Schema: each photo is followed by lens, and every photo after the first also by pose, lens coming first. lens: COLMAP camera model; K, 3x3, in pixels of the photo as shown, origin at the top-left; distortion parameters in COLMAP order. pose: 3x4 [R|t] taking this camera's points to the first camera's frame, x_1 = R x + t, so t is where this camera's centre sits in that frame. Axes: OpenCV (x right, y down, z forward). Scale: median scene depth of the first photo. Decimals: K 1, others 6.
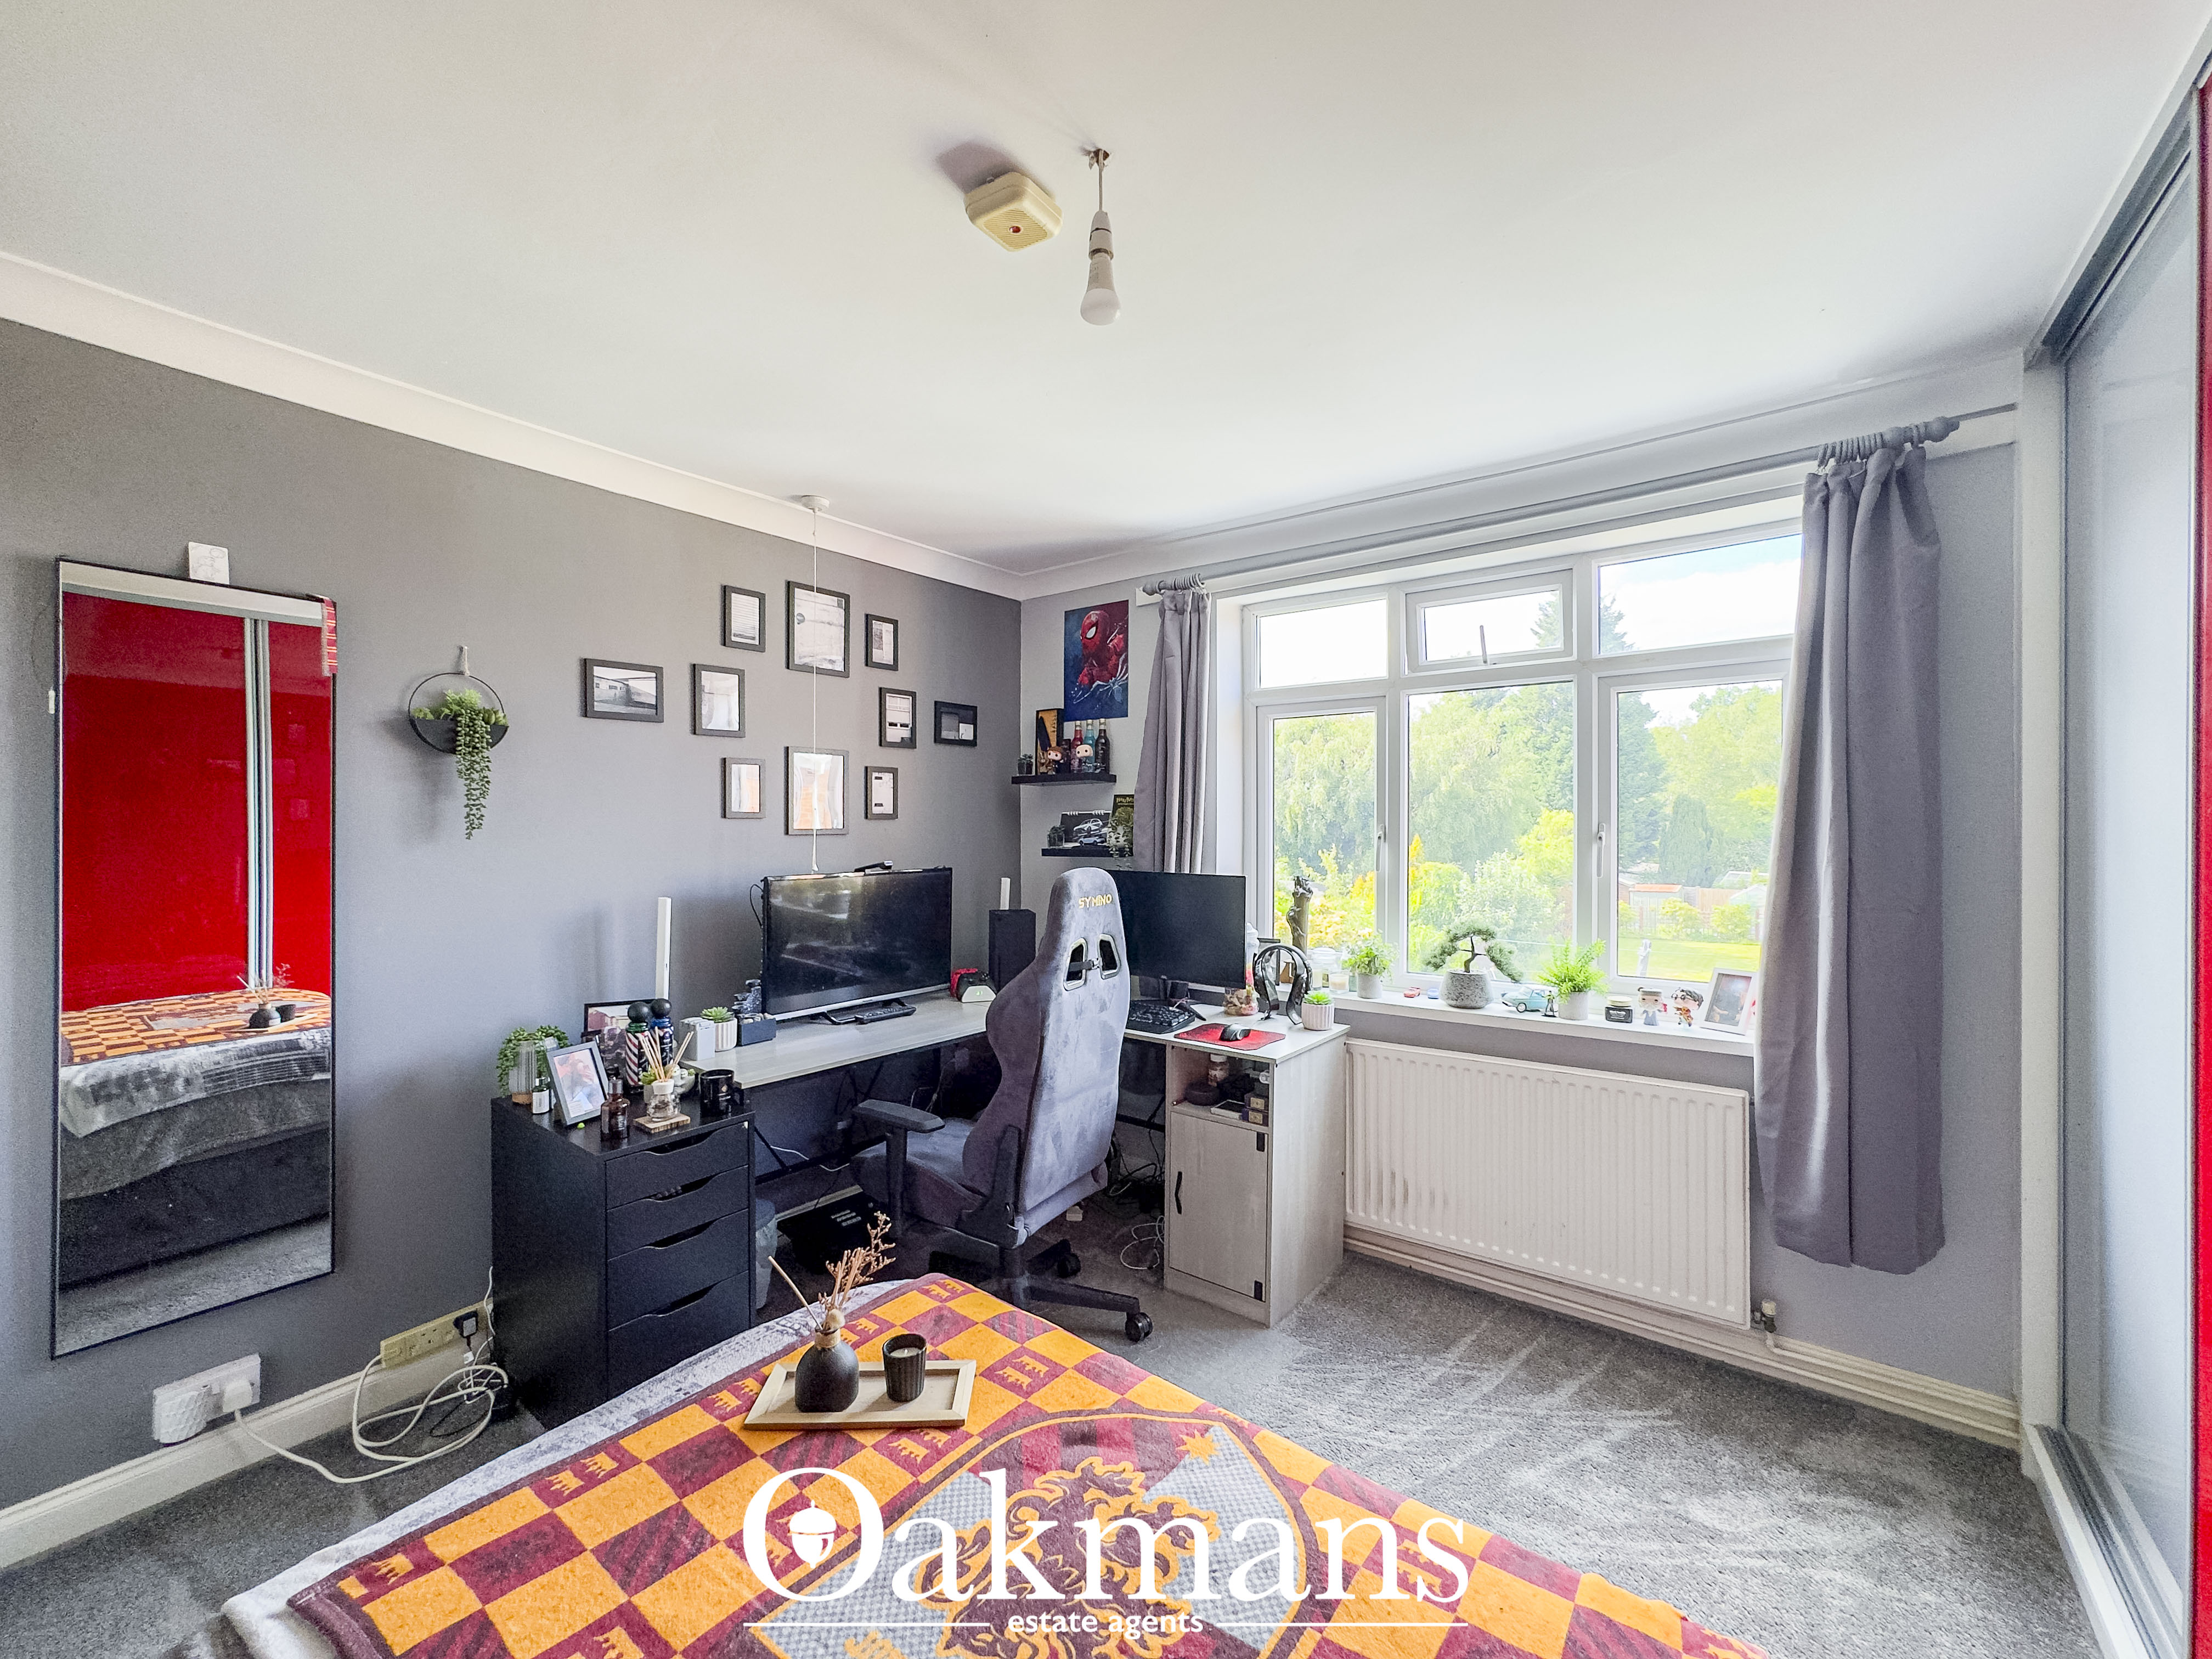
lens RADIAL K [[897.1, 0, 1096.0], [0, 897.1, 836.7], [0, 0, 1]] dist [-0.028723, 0.012800]
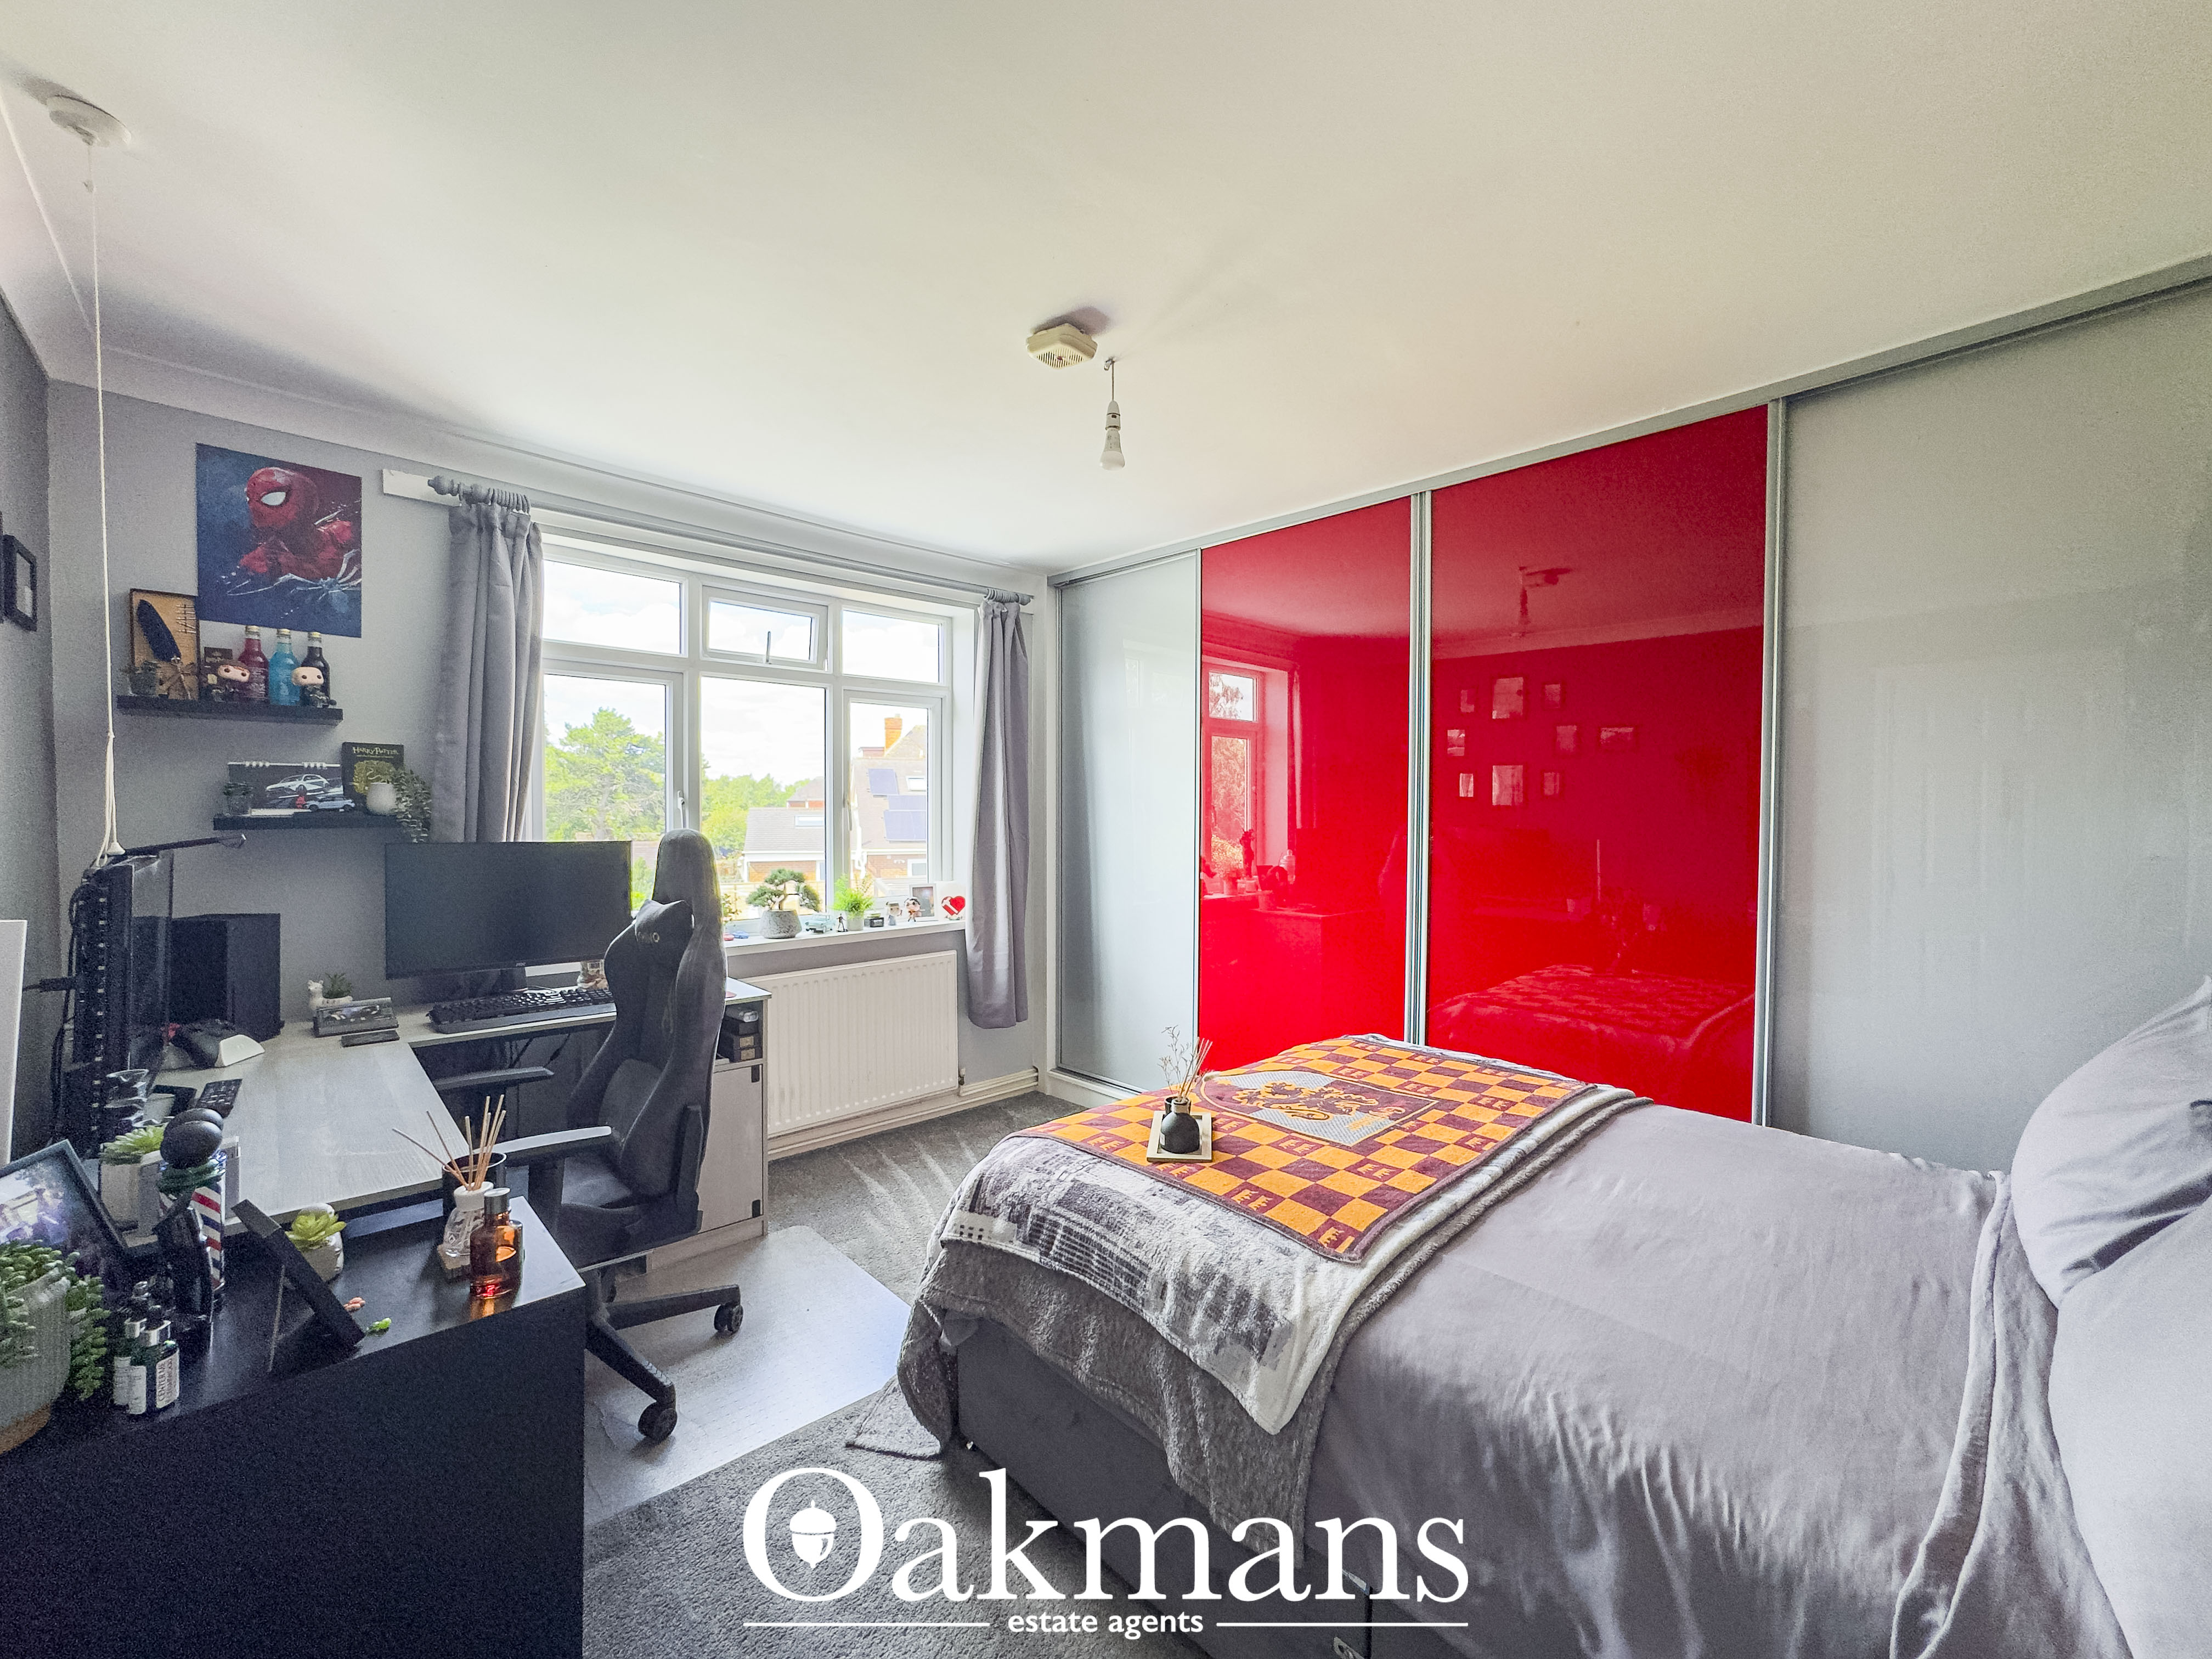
lens RADIAL K [[897.1, 0, 1112.5], [0, 897.1, 833.6], [0, 0, 1]] dist [-0.028723, 0.012800]
pose [[0.144084, -0.023236, 0.989293, -0.691877], [0.007400, 0.999722, 0.022403, 0.018123], [-0.989538, 0.004093, 0.144216, 0.330154]]
